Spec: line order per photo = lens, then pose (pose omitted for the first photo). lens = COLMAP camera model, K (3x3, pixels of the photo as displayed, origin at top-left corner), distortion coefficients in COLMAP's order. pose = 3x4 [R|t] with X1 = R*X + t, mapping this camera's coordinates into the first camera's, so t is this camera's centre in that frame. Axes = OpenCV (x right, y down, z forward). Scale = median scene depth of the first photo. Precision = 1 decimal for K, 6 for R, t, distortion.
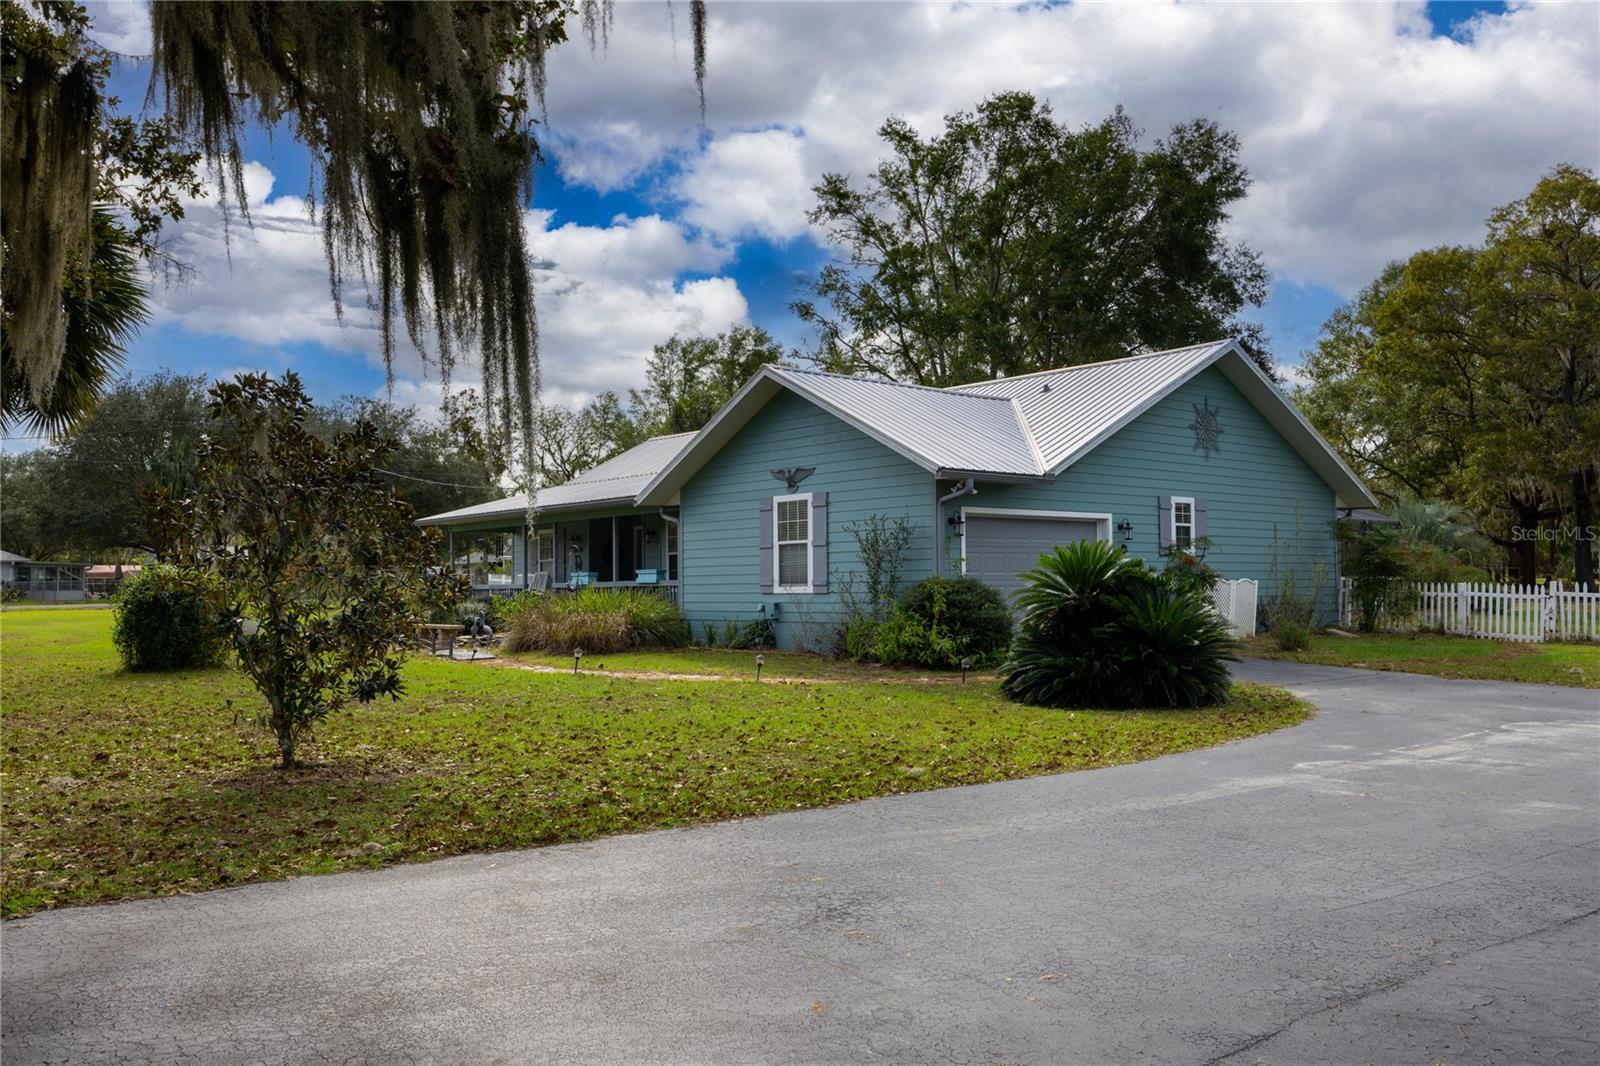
lens RADIAL K [[1341.5, 0, 798.8], [0, 1341.5, 577.0], [0, 0, 1]] dist [-0.006099, 0.002706]
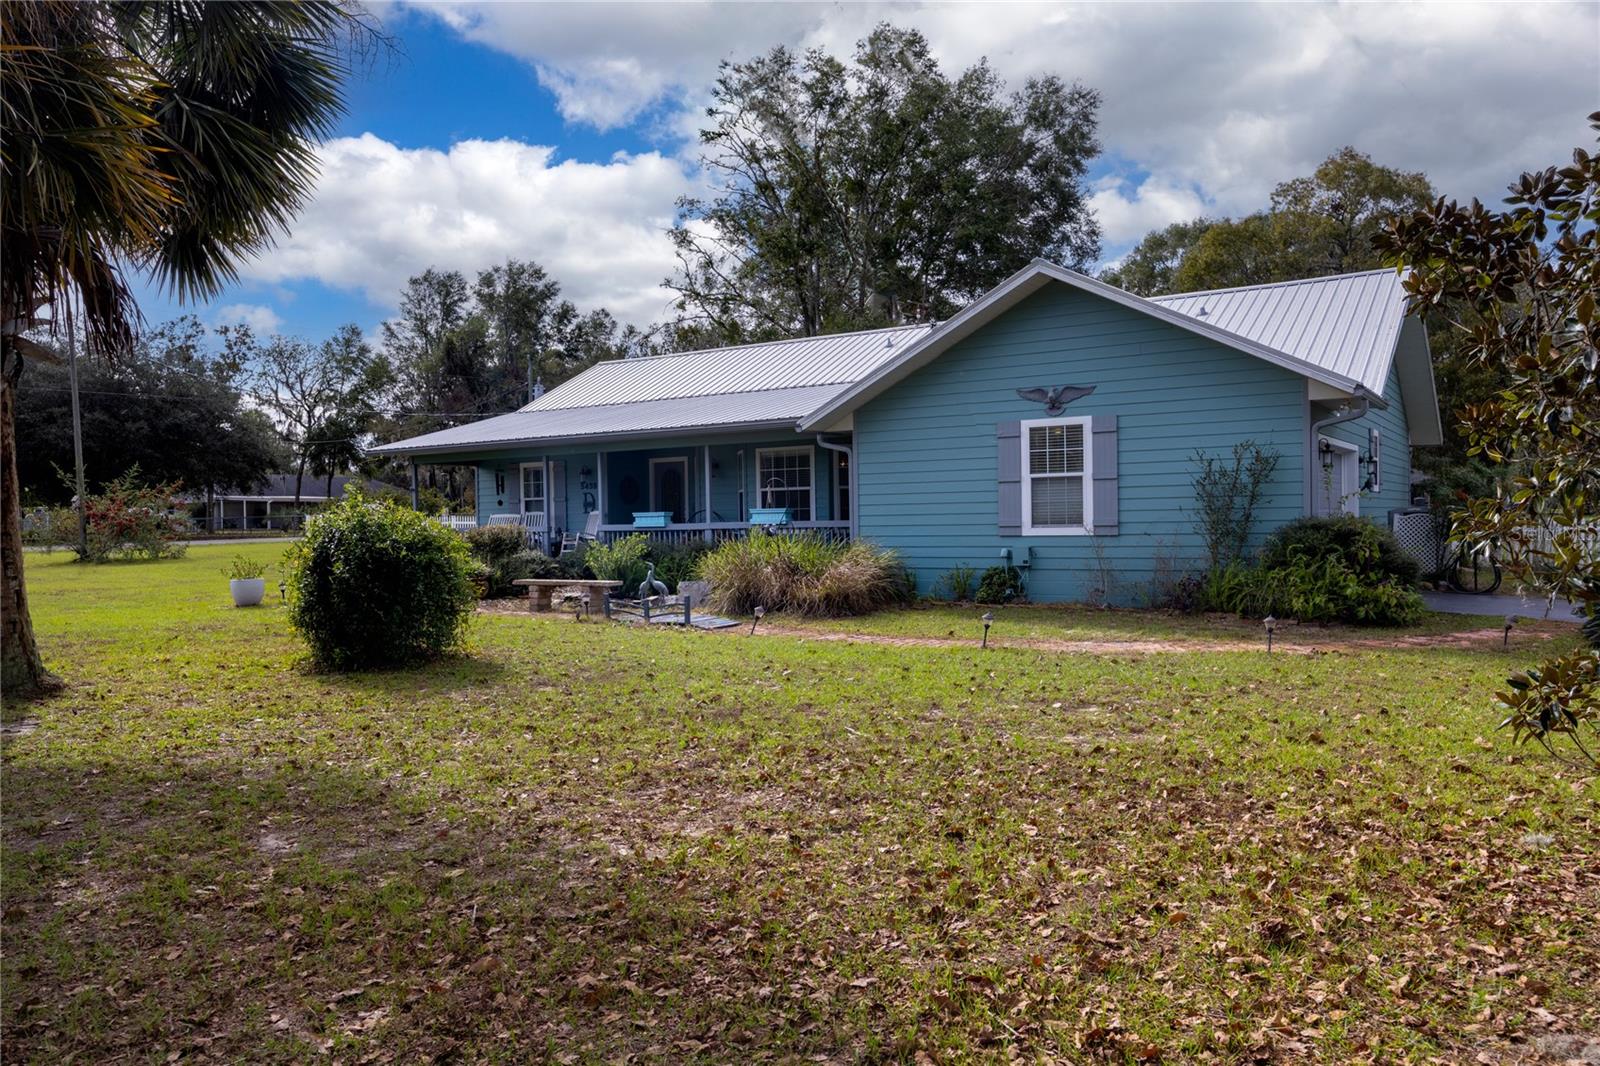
lens RADIAL K [[1214.7, 0, 804.9], [0, 1214.7, 533.9], [0, 0, 1]] dist [-0.005447, -0.000676]
pose [[0.956418, -0.009966, 0.291831, -0.332818], [0.005308, 0.999846, 0.016747, -0.002239], [-0.291952, -0.014468, 0.956323, 0.279433]]
